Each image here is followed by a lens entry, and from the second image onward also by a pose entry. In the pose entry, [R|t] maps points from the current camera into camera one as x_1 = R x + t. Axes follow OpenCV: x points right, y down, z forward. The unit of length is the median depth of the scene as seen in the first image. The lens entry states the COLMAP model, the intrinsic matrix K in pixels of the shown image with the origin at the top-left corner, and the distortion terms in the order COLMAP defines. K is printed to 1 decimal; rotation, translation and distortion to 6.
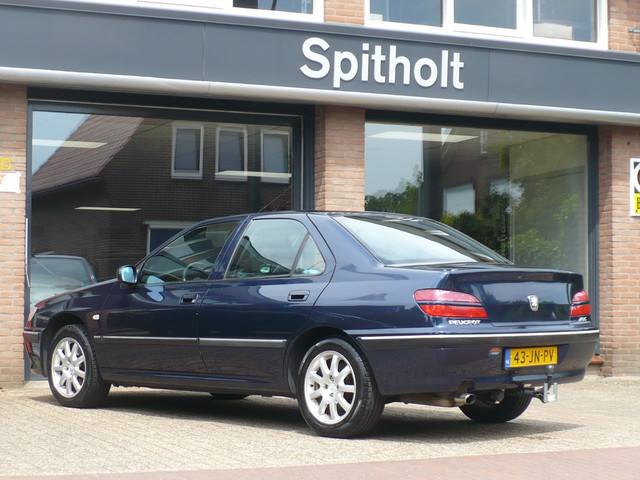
lens RADIAL K [[1497.2, 0, 320.0], [0, 1497.2, 240.0], [0, 0, 1]] dist [-0.059412, -0.306525]
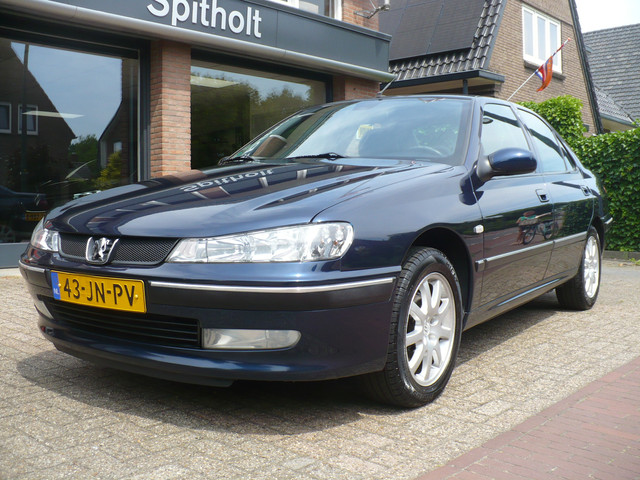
lens RADIAL K [[708.3, 0, 320.0], [0, 708.3, 240.0], [0, 0, 1]] dist [-0.175833, 0.005194]
pose [[0.921117, -0.026441, 0.388387, -0.100621], [-0.010132, 0.995724, 0.091817, 0.020080], [-0.389154, -0.088509, 0.916911, 0.400425]]
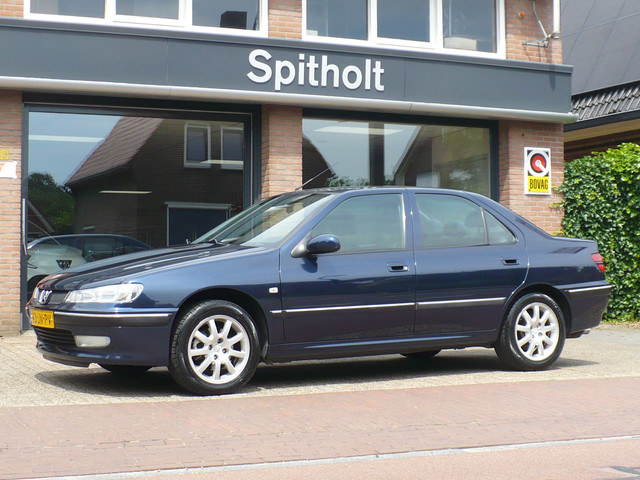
lens RADIAL K [[1198.0, 0, 320.0], [0, 1198.0, 240.0], [0, 0, 1]] dist [-0.202658, -0.048724]
pose [[0.999953, -0.005192, -0.008202, 0.051354], [0.005350, 0.999800, 0.019273, 0.001867], [0.008101, -0.019316, 0.999781, 0.022361]]
